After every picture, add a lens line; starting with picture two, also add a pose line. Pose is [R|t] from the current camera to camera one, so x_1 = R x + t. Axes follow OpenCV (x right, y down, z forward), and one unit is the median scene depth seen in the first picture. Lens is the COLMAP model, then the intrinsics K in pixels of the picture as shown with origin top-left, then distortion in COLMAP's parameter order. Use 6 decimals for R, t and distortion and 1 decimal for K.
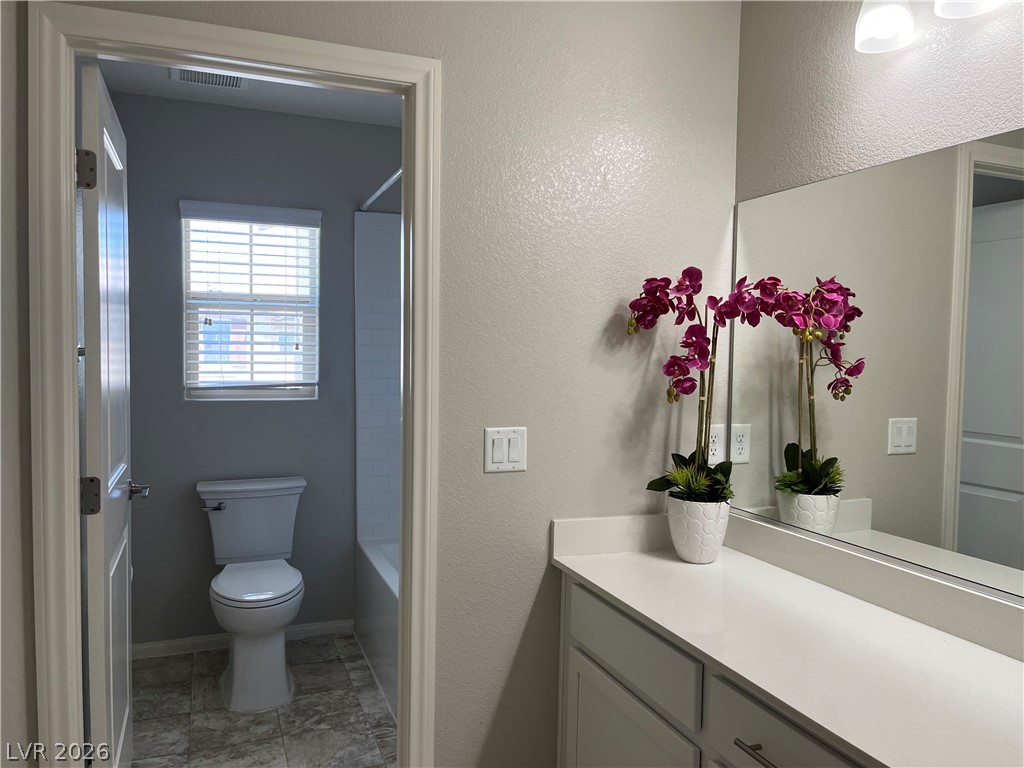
lens RADIAL K [[767.9, 0, 512.0], [0, 767.9, 384.0], [0, 0, 1]] dist [0.069415, -0.091514]
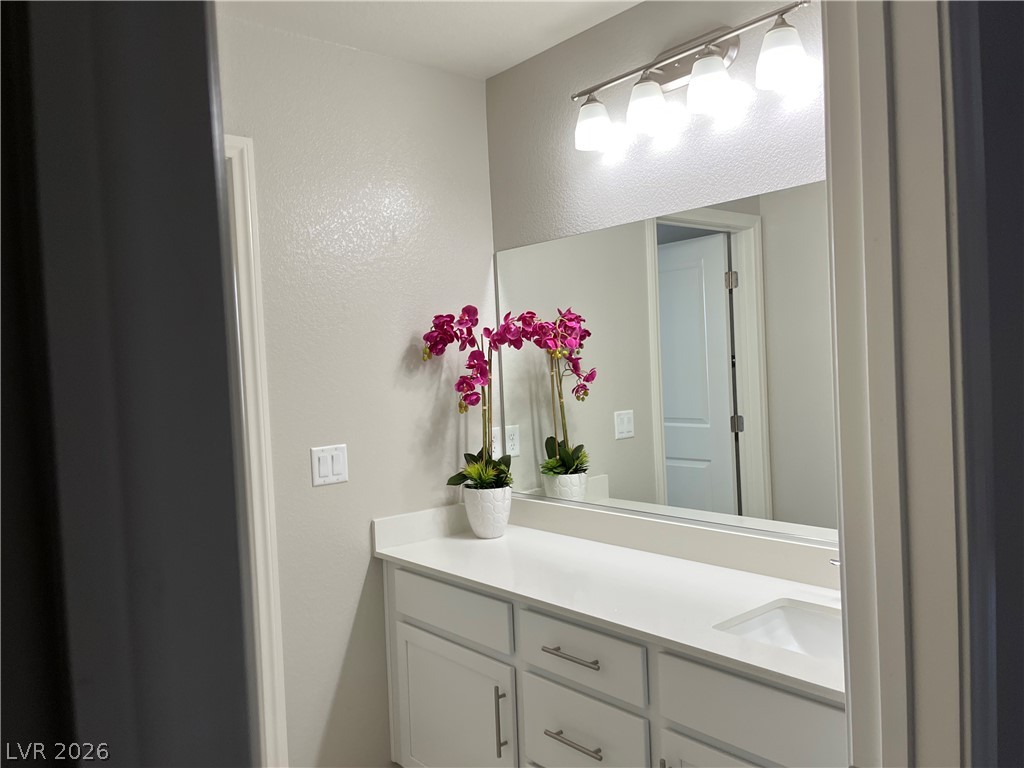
lens RADIAL K [[782.6, 0, 507.9], [0, 782.6, 383.1], [0, 0, 1]] dist [0.100397, -0.107096]
pose [[0.941721, -0.070398, 0.328946, -0.135336], [0.077720, 0.996933, -0.009146, -0.006831], [-0.327293, 0.034179, 0.944305, -0.225808]]
